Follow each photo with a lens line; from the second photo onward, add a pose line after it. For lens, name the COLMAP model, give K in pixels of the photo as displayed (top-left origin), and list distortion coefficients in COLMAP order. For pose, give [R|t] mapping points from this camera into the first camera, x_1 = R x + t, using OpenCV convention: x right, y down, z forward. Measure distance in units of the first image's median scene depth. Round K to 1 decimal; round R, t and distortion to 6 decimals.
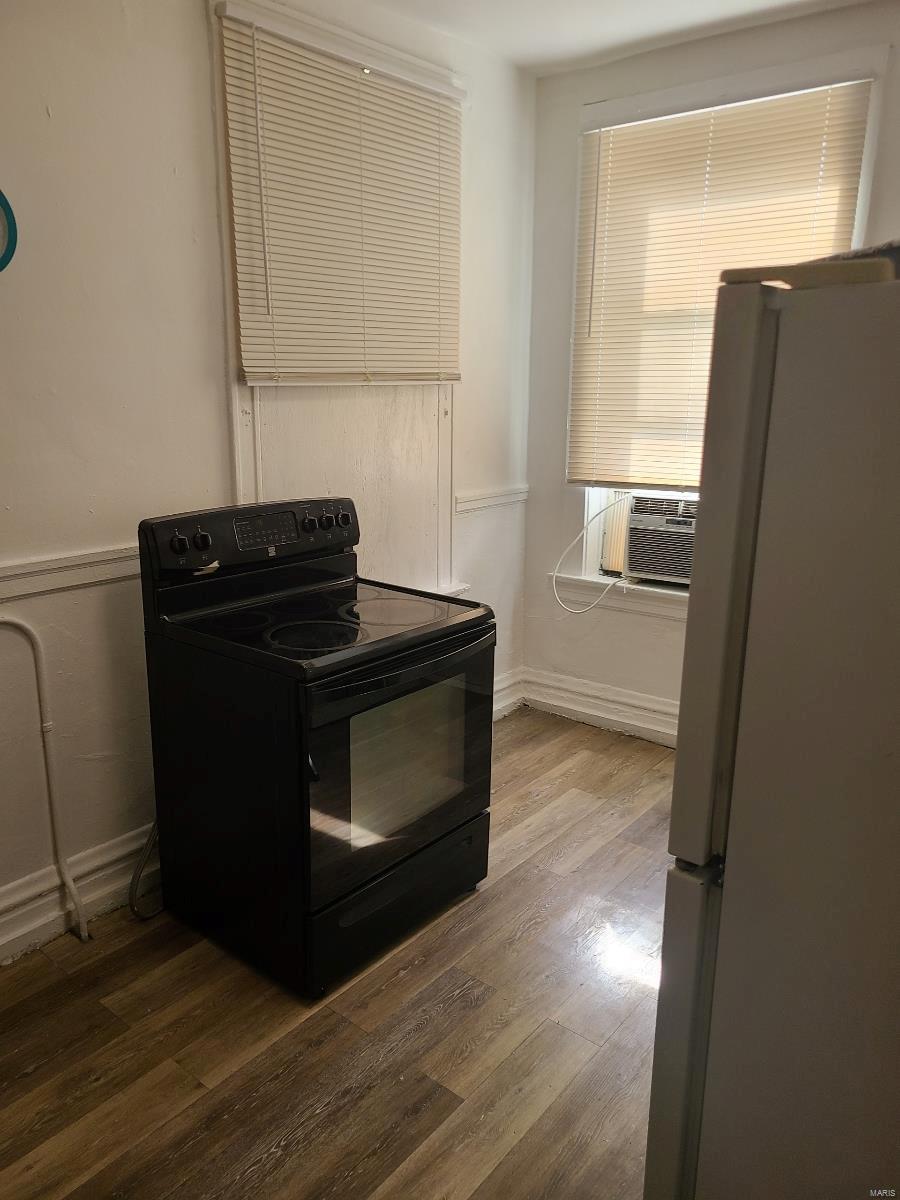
lens RADIAL K [[891.4, 0, 445.7], [0, 891.4, 599.3], [0, 0, 1]] dist [0.002623, -0.001631]
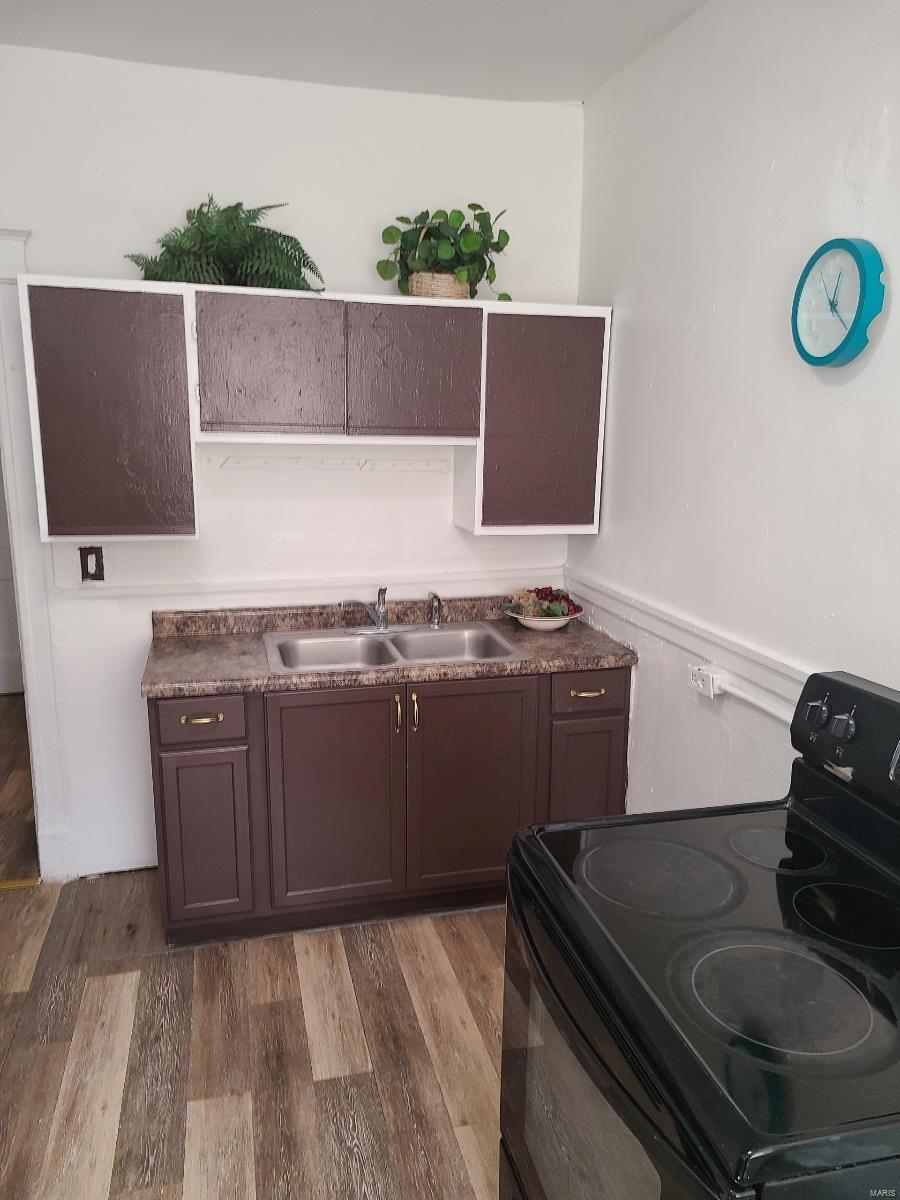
lens RADIAL K [[891.4, 0, 445.9], [0, 891.4, 601.8], [0, 0, 1]] dist [0.002623, -0.001631]
pose [[-0.613675, 0.141864, -0.776710, 0.493400], [-0.205125, 0.921302, 0.330342, -0.384938], [0.762448, 0.362045, -0.536280, 1.399502]]
